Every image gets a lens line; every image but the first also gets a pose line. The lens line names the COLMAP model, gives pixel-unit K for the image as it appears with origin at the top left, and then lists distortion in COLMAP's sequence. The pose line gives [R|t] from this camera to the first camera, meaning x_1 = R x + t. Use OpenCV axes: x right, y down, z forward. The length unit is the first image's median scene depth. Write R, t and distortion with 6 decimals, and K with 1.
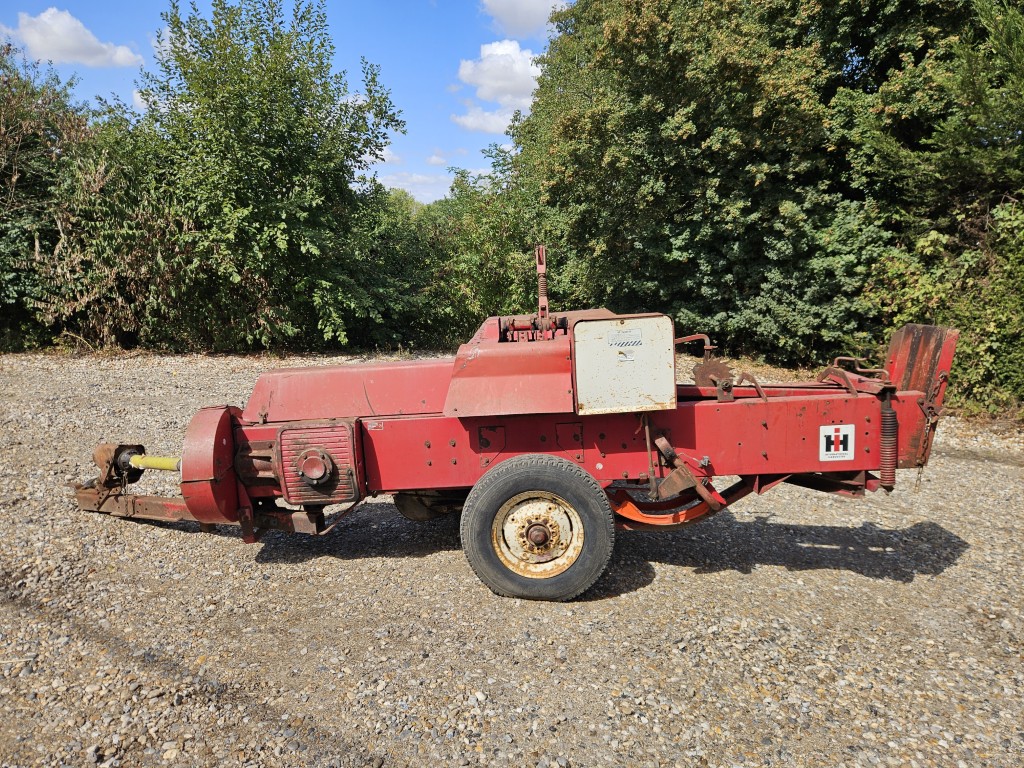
lens RADIAL K [[689.4, 0, 498.3], [0, 689.4, 382.7], [0, 0, 1]] dist [0.066492, -0.051962]
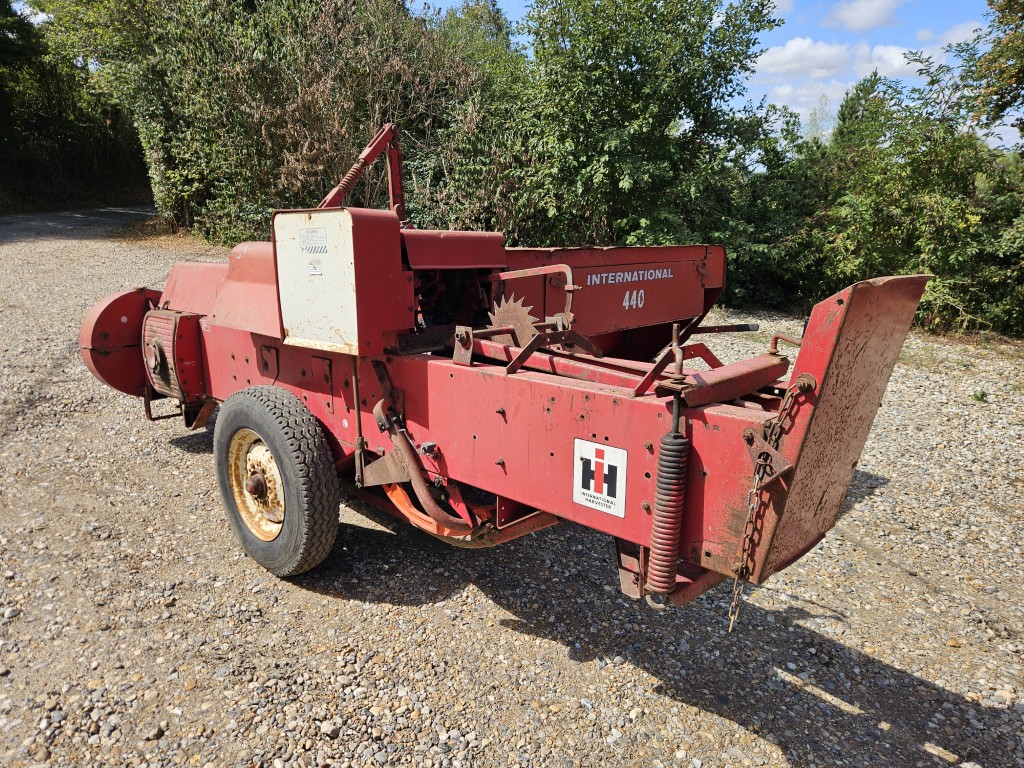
lens RADIAL K [[689.4, 0, 505.8], [0, 689.4, 386.5], [0, 0, 1]] dist [0.066492, -0.051962]
pose [[0.747444, 0.193128, -0.635633, 0.273513], [-0.153499, 0.981126, 0.117602, -0.011450], [0.646348, 0.009668, 0.762982, 0.202934]]
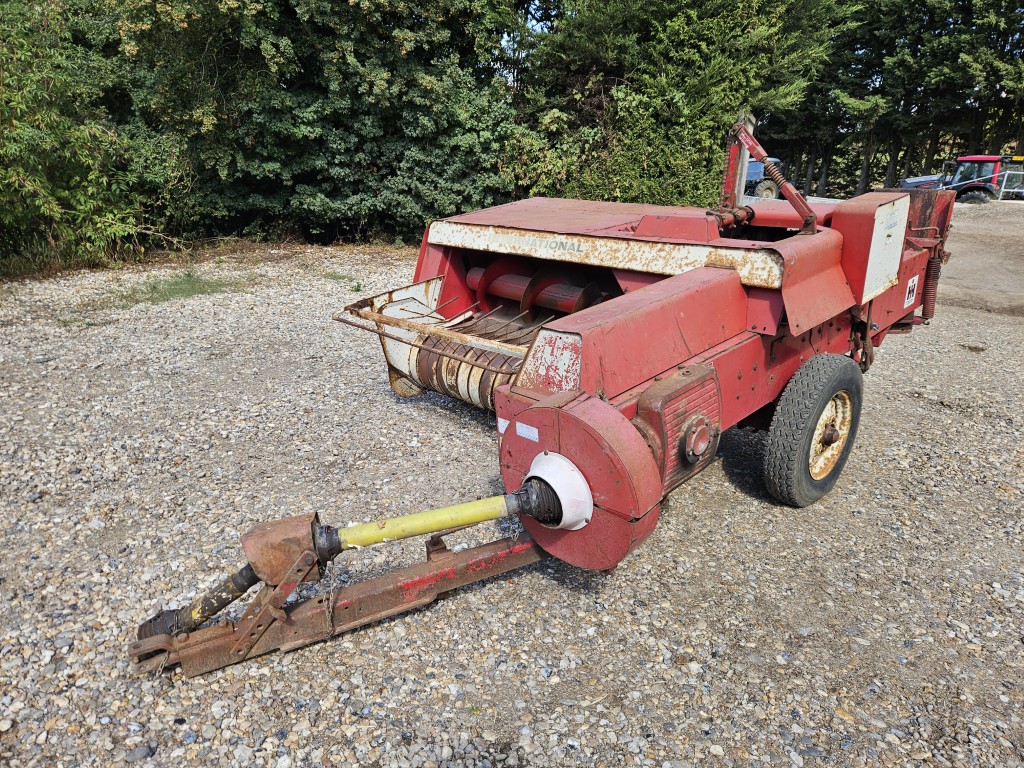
lens RADIAL K [[689.4, 0, 492.2], [0, 689.4, 390.5], [0, 0, 1]] dist [0.066492, -0.051962]
pose [[0.716217, -0.250167, 0.651498, -0.292592], [0.132938, 0.965355, 0.224539, -0.039937], [-0.685099, -0.074210, 0.724660, 0.205579]]
